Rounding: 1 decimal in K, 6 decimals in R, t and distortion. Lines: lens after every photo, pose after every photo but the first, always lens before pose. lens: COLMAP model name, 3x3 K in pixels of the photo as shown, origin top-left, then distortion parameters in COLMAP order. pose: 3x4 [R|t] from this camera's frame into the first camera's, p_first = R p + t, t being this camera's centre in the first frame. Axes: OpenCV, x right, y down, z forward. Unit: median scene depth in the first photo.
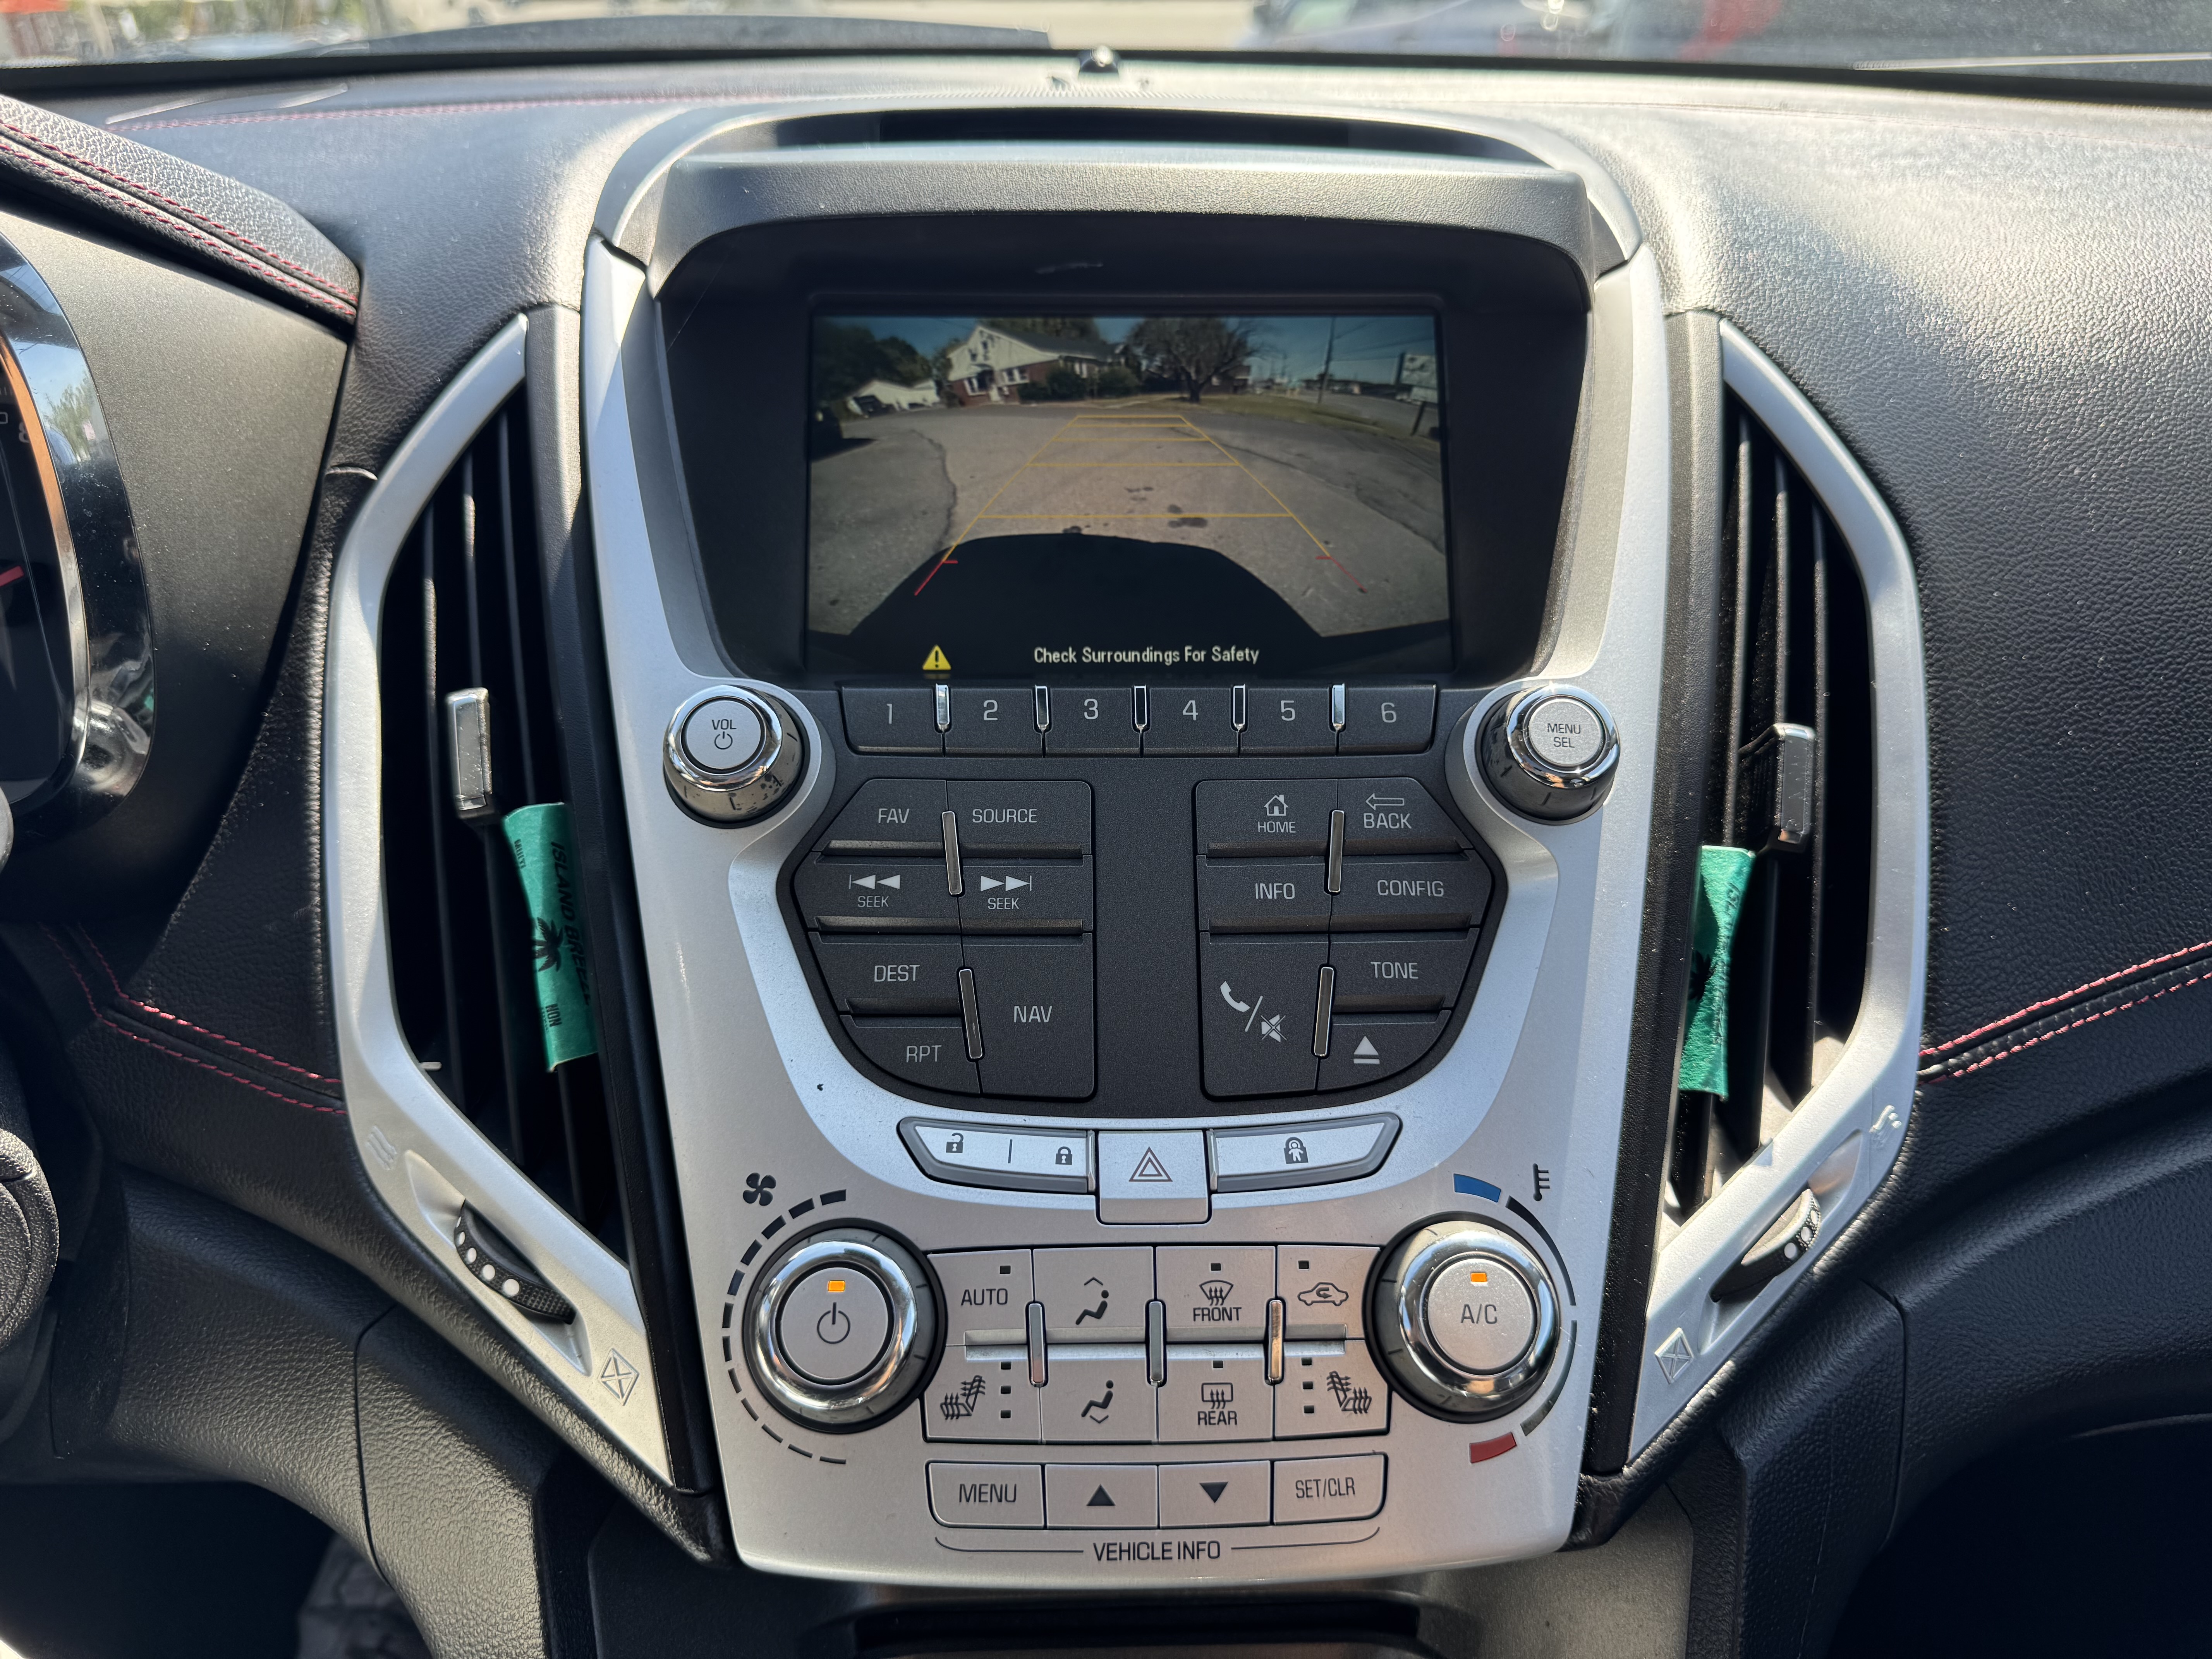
lens RADIAL K [[1562.3, 0, 1096.9], [0, 1562.3, 823.4], [0, 0, 1]] dist [0.017307, -0.032176]
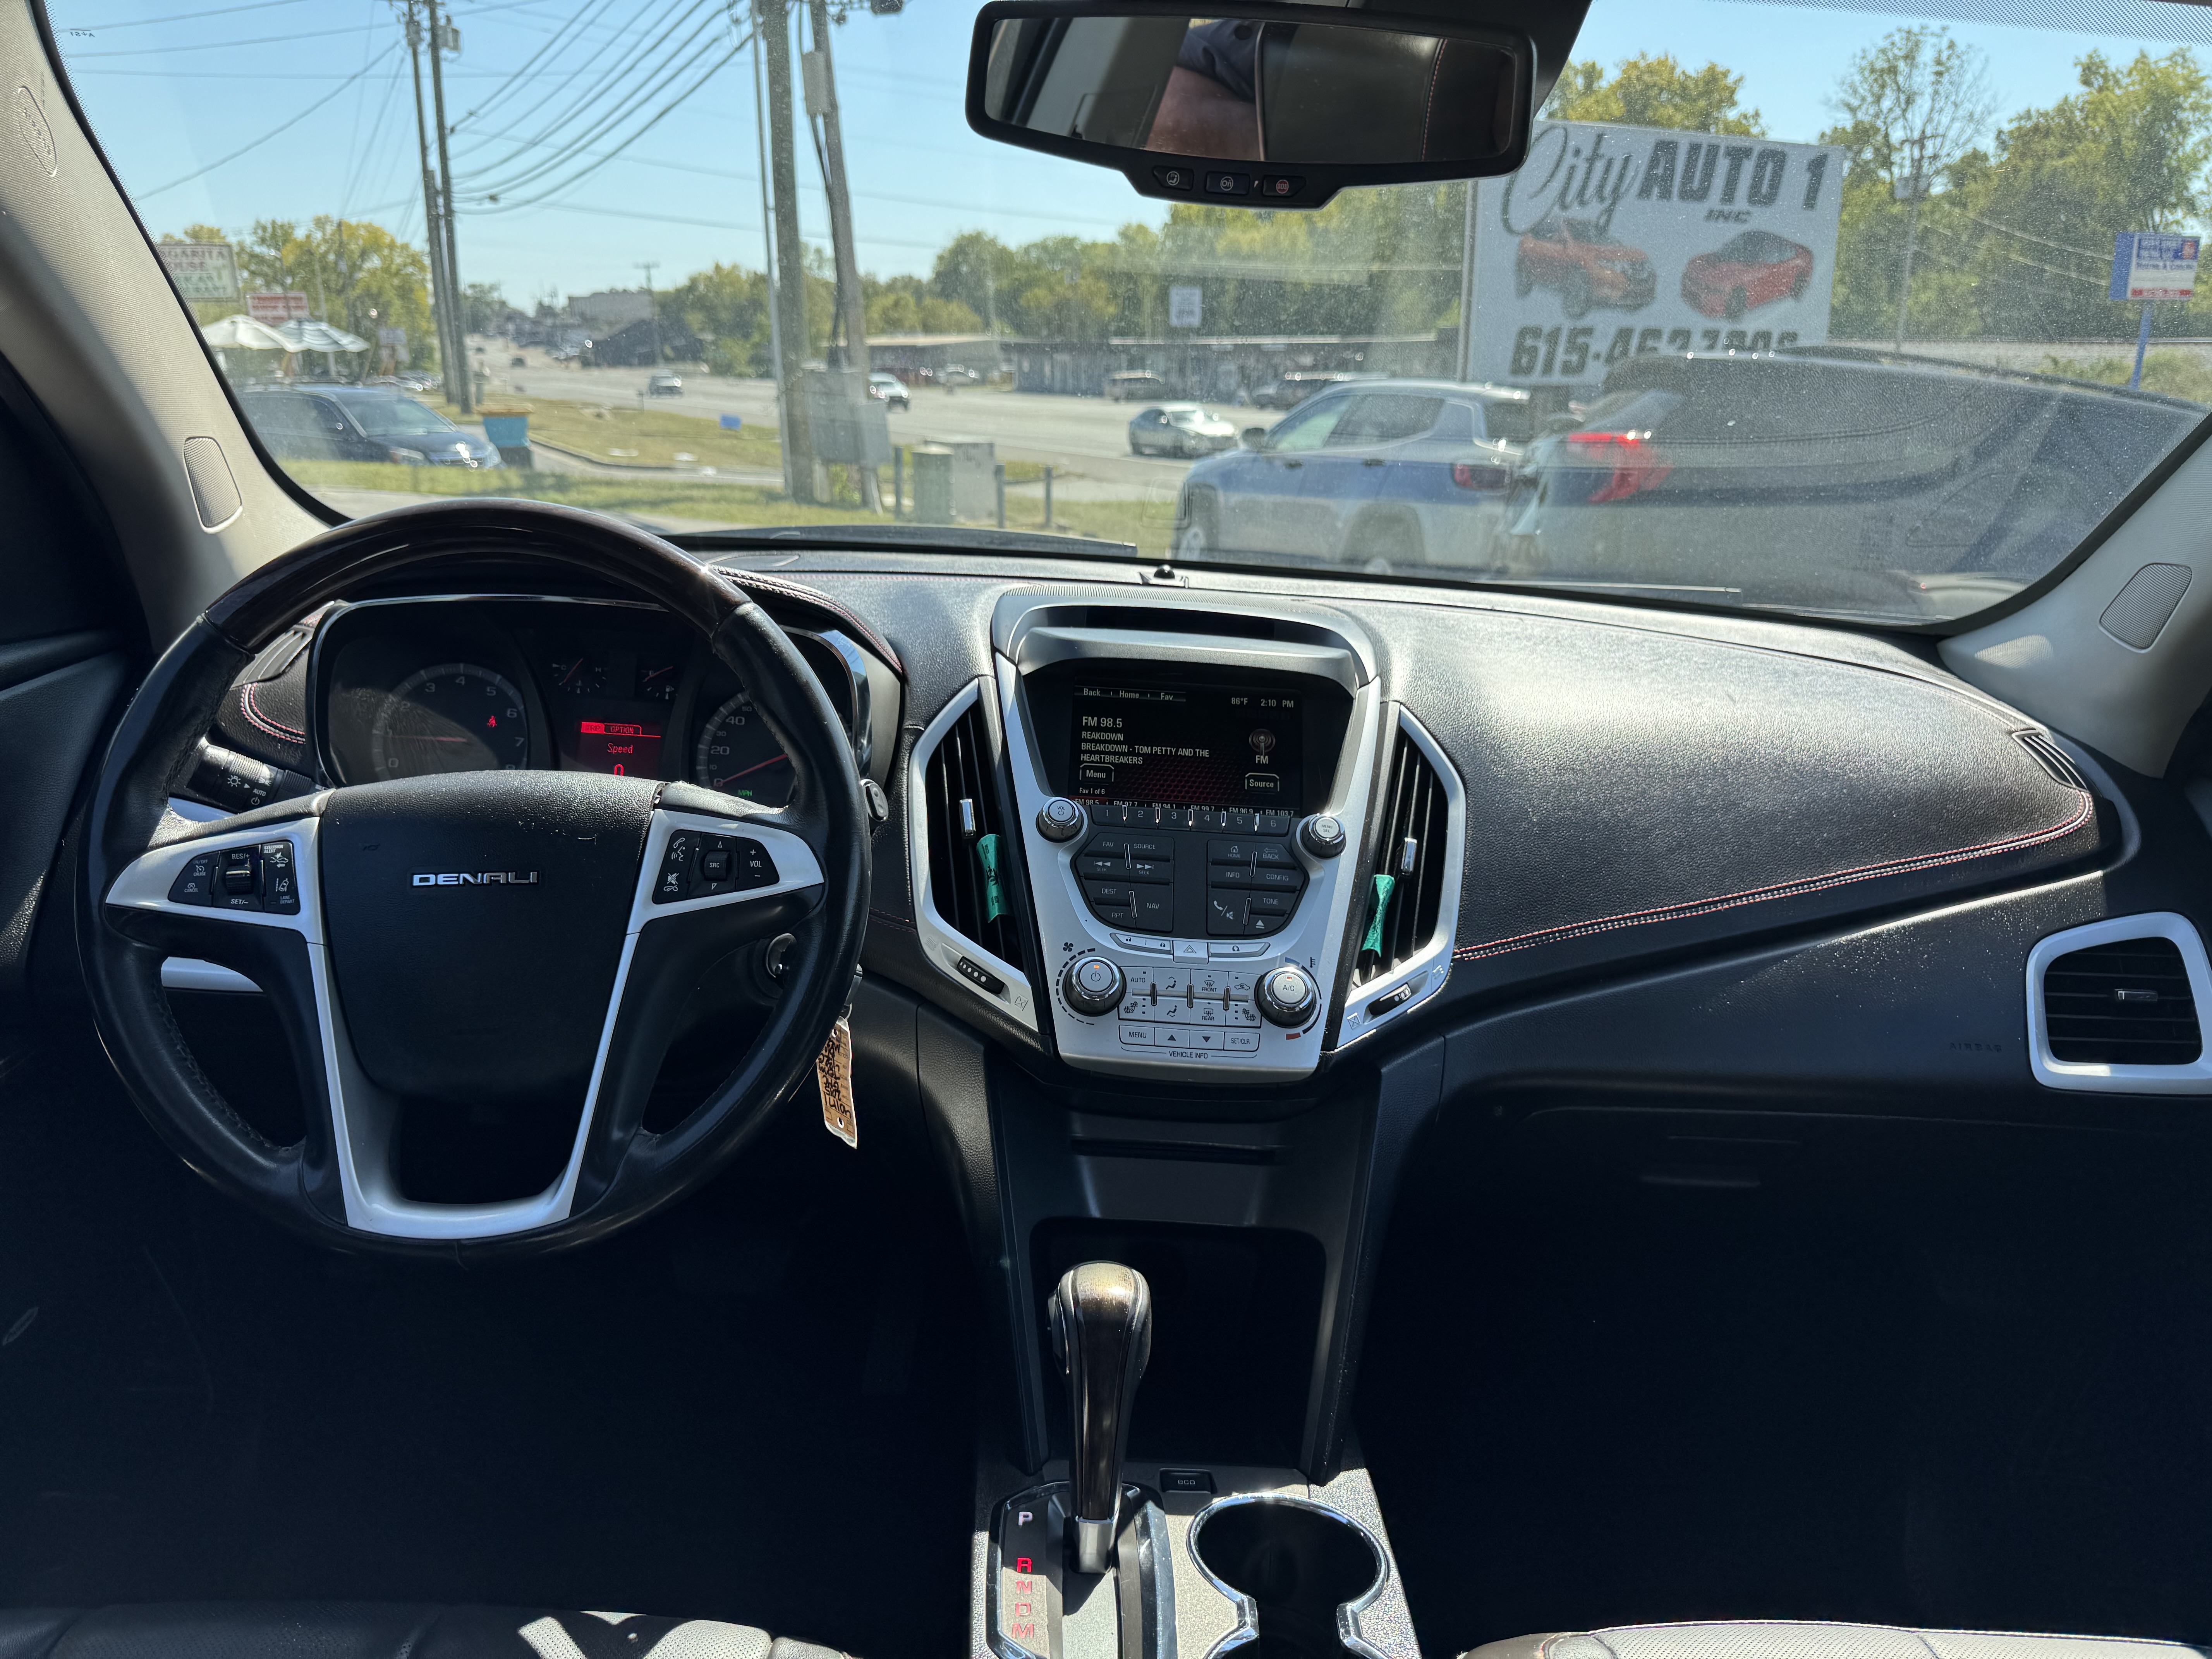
lens RADIAL K [[1562.3, 0, 1109.0], [0, 1562.3, 848.2], [0, 0, 1]] dist [0.017307, -0.032176]
pose [[0.998220, 0.058686, 0.010654, -0.164170], [-0.055357, 0.978059, -0.200838, 0.620596], [-0.022206, 0.199891, 0.979567, -2.002116]]
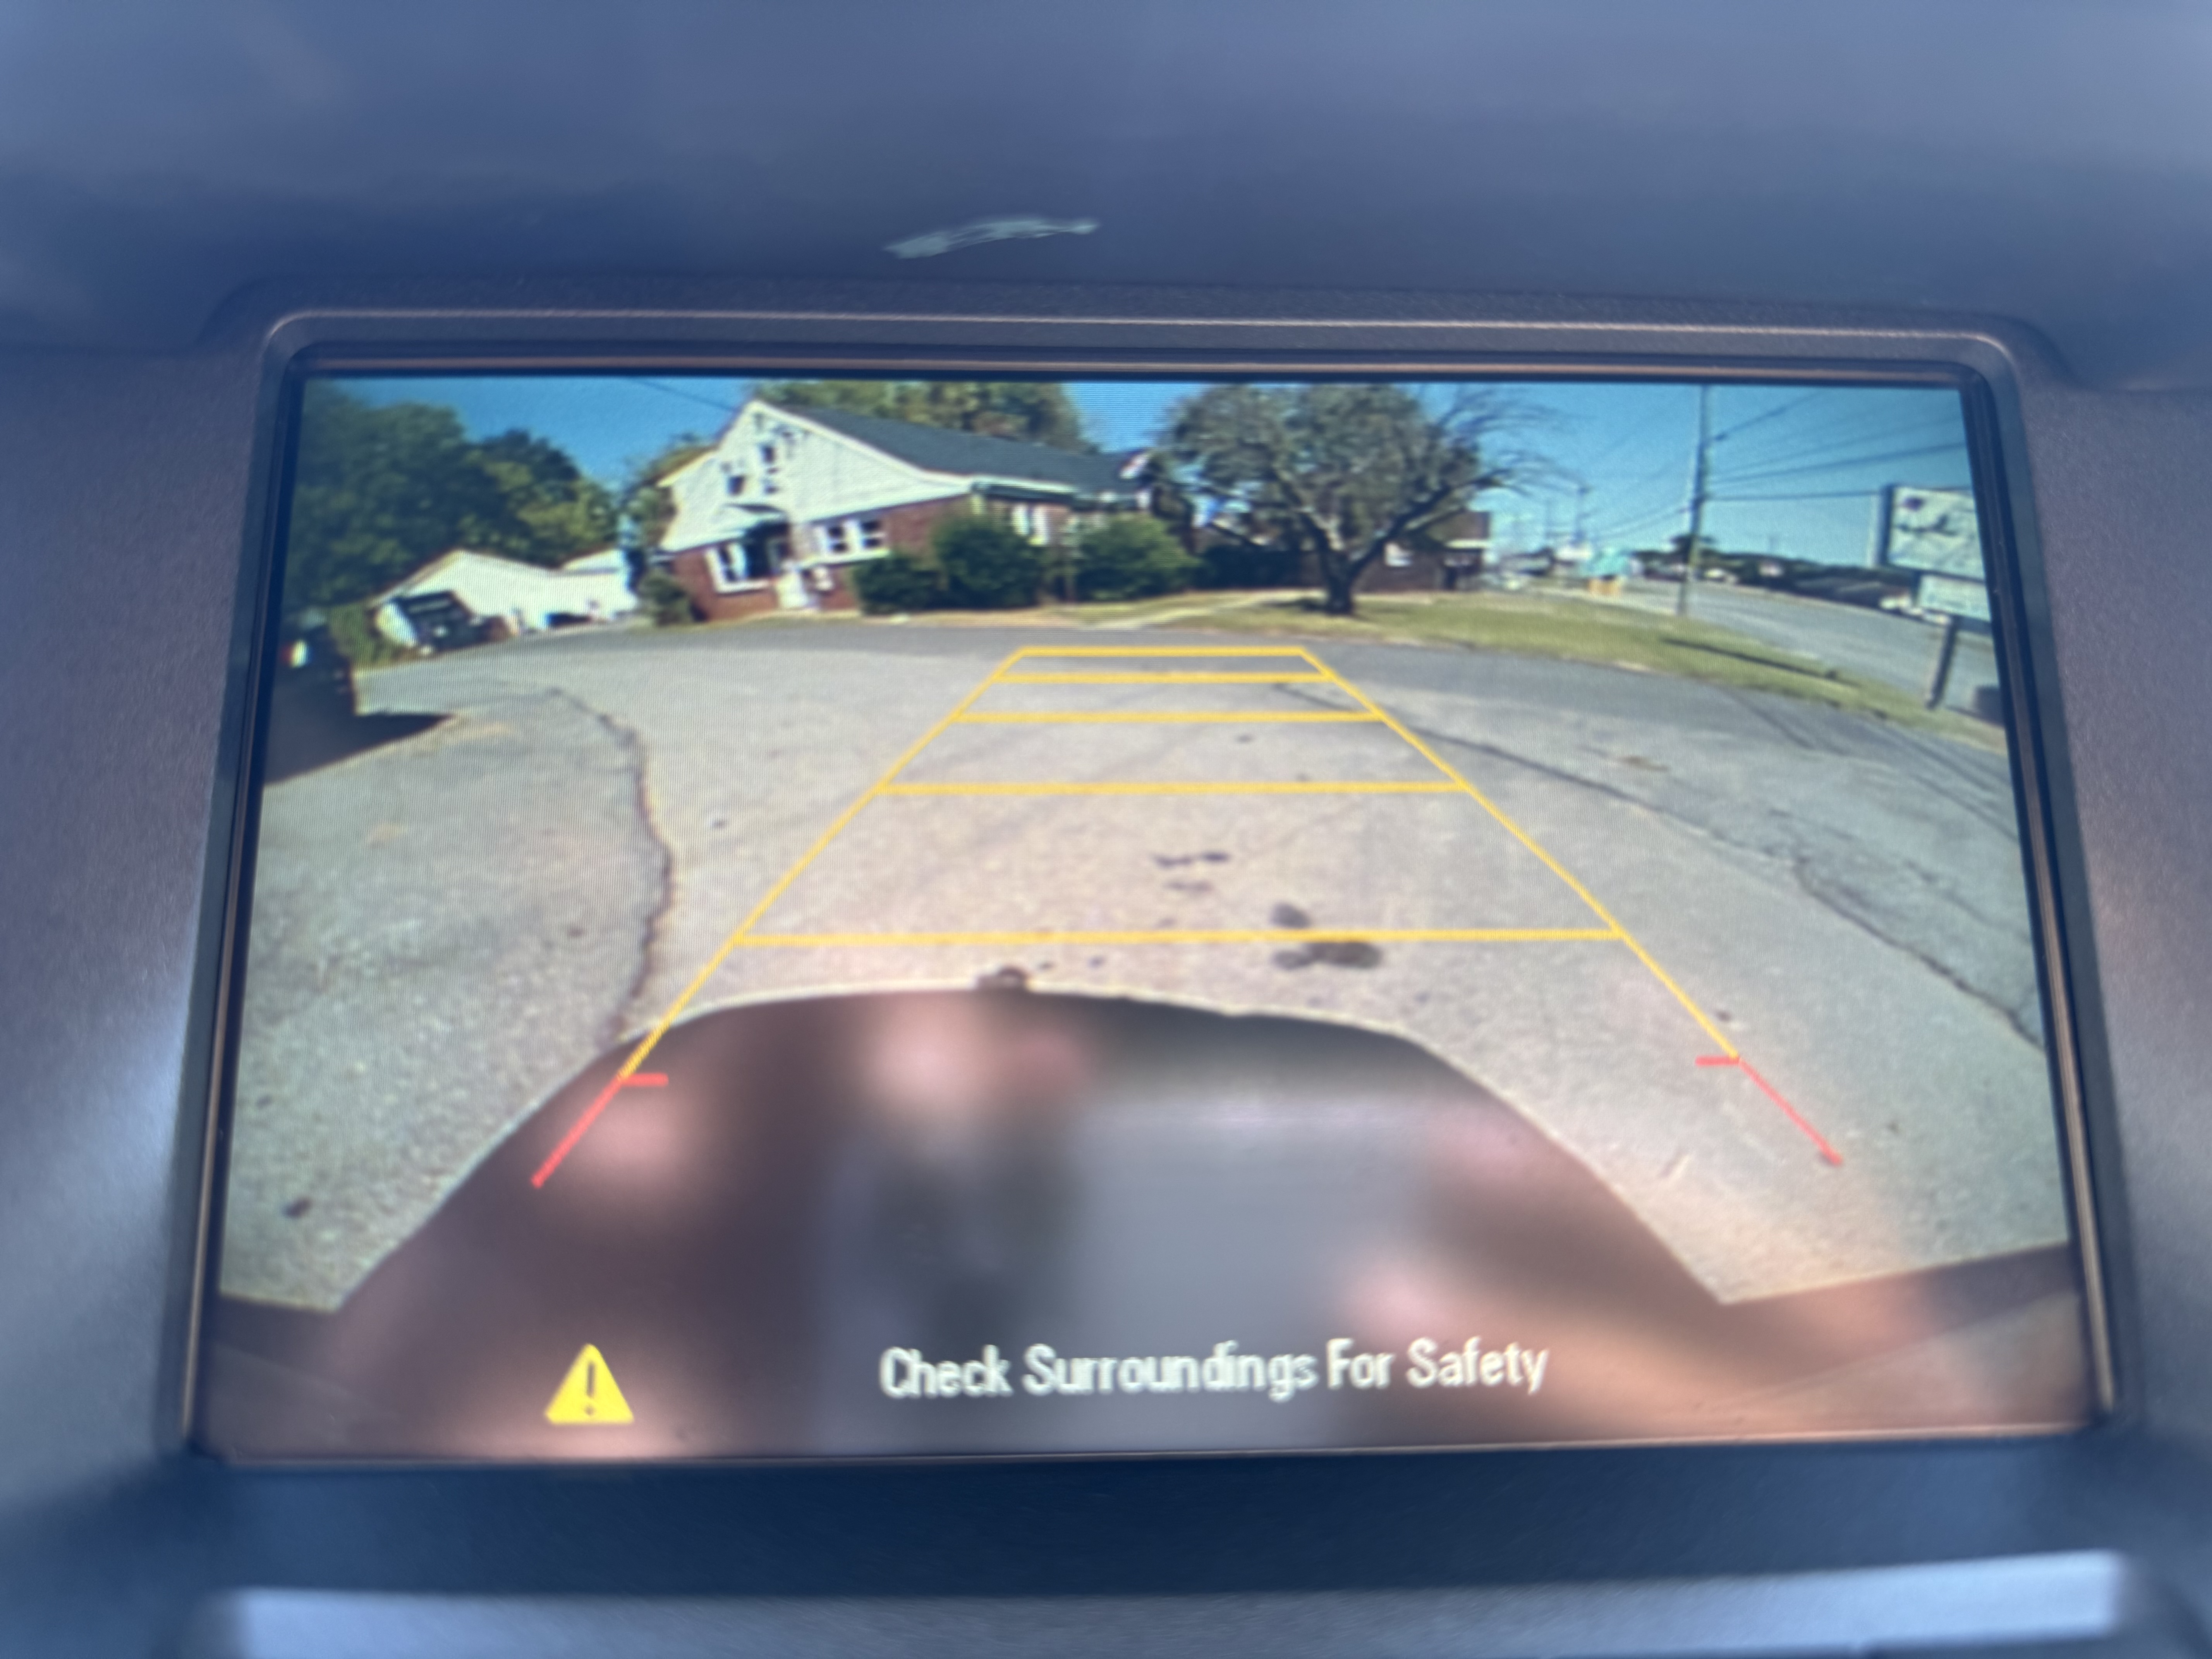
lens RADIAL K [[1562.3, 0, 1120.2], [0, 1562.3, 845.9], [0, 0, 1]] dist [0.017307, -0.032176]
pose [[0.999836, 0.002296, 0.017954, 0.004495], [-0.001862, 0.999707, -0.024140, -0.208239], [-0.018004, 0.024103, 0.999547, 0.642933]]
